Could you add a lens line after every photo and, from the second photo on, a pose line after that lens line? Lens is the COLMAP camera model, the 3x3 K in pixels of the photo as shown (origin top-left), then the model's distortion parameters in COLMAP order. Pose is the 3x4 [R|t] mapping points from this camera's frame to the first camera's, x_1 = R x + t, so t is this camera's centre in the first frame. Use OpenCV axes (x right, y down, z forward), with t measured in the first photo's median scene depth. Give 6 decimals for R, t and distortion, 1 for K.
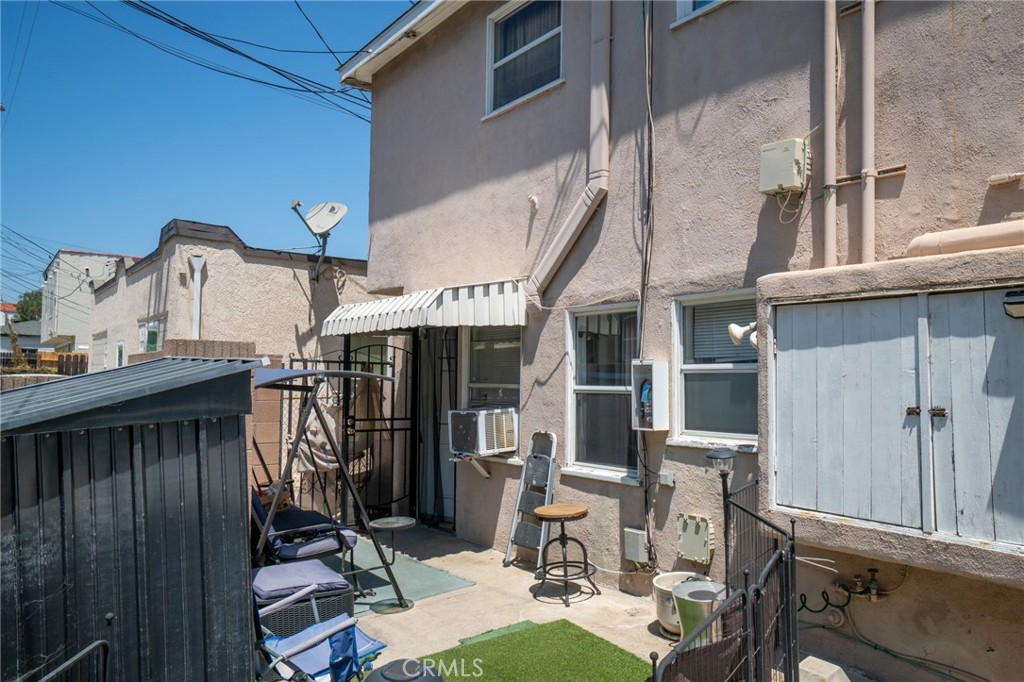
lens RADIAL K [[742.7, 0, 506.0], [0, 742.7, 342.2], [0, 0, 1]] dist [-0.049552, 0.002190]
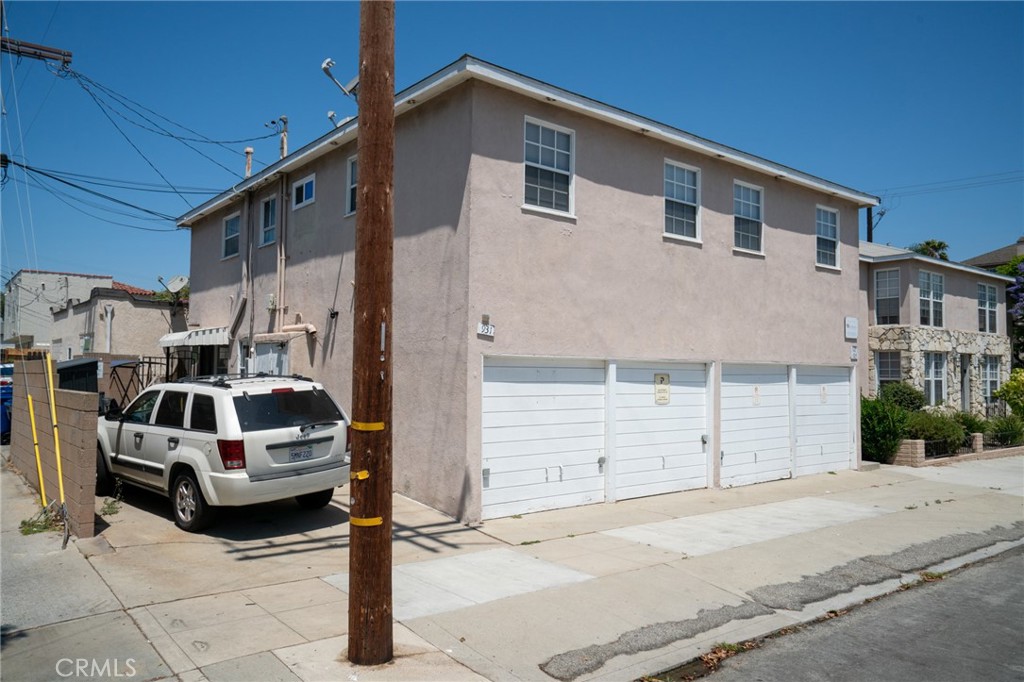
lens RADIAL K [[742.7, 0, 517.6], [0, 742.7, 338.0], [0, 0, 1]] dist [-0.049552, 0.002190]
pose [[0.997613, 0.008384, 0.068536, 0.549723], [-0.008420, 0.999965, 0.000234, -0.035389], [-0.068532, -0.000811, 0.997649, -1.056572]]
